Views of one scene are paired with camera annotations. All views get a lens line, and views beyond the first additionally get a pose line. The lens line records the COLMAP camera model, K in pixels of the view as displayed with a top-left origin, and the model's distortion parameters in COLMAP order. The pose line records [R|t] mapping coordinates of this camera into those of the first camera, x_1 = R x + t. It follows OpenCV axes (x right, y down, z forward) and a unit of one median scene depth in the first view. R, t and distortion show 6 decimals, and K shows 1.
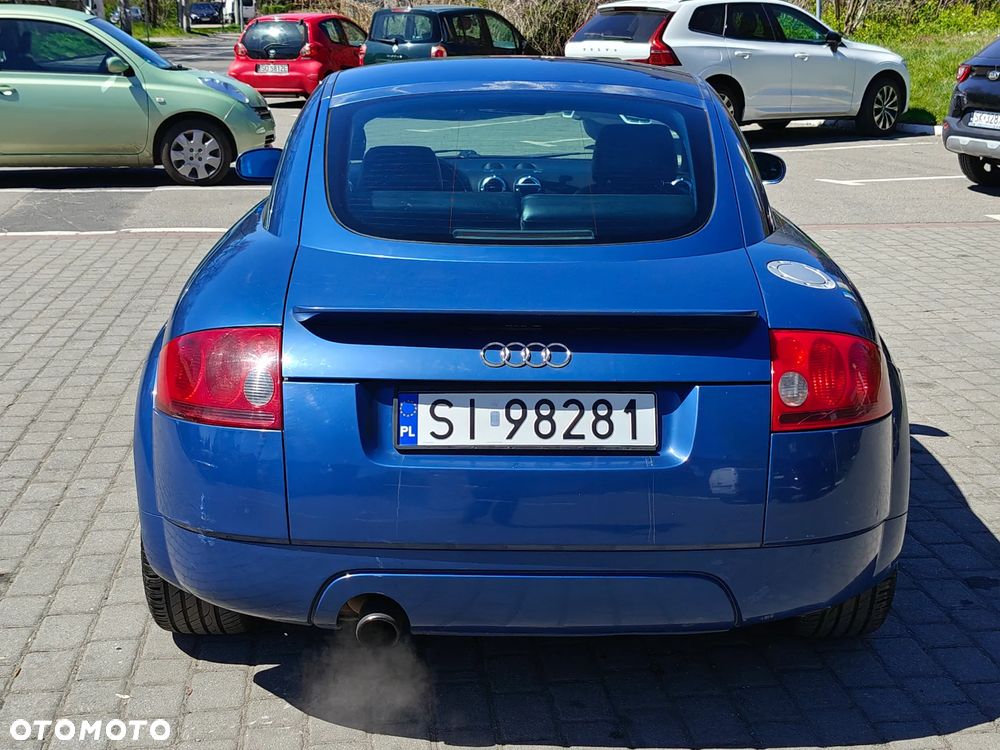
lens RADIAL K [[1426.8, 0, 500.0], [0, 1426.8, 375.0], [0, 0, 1]] dist [0.279987, -1.017895]
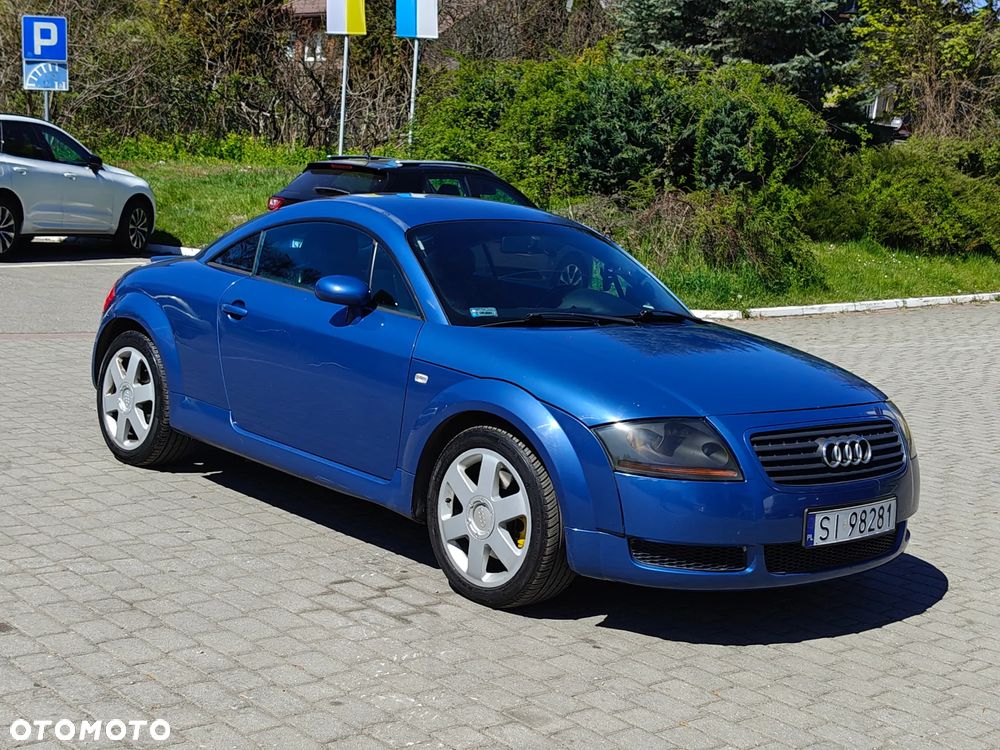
lens RADIAL K [[1426.8, 0, 500.0], [0, 1426.8, 375.0], [0, 0, 1]] dist [0.279987, -1.017895]
pose [[0.818021, -0.015355, 0.574983, -0.916590], [0.061590, 0.996235, -0.061018, 0.055649], [-0.571881, 0.085327, 0.815887, -0.196283]]
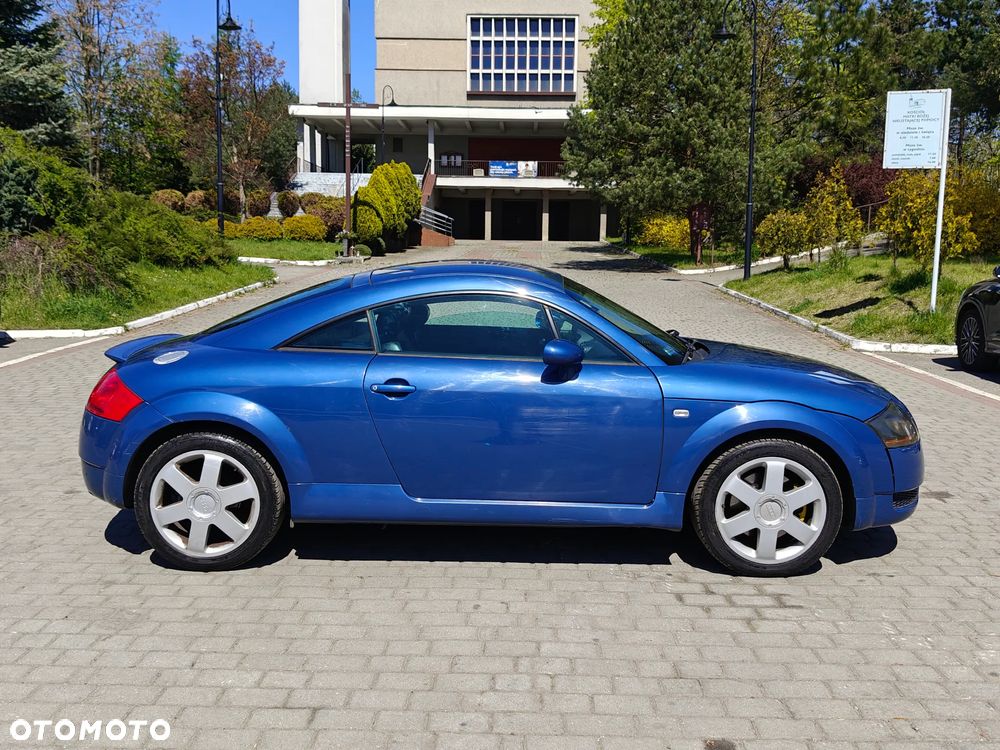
lens RADIAL K [[962.4, 0, 515.5], [0, 962.4, 392.3], [0, 0, 1]] dist [0.097780, -0.264078]
pose [[0.148620, -0.155056, 0.976662, -1.413924], [0.230558, 0.965846, 0.118255, -0.317056], [-0.961642, 0.207602, 0.179294, 1.302107]]
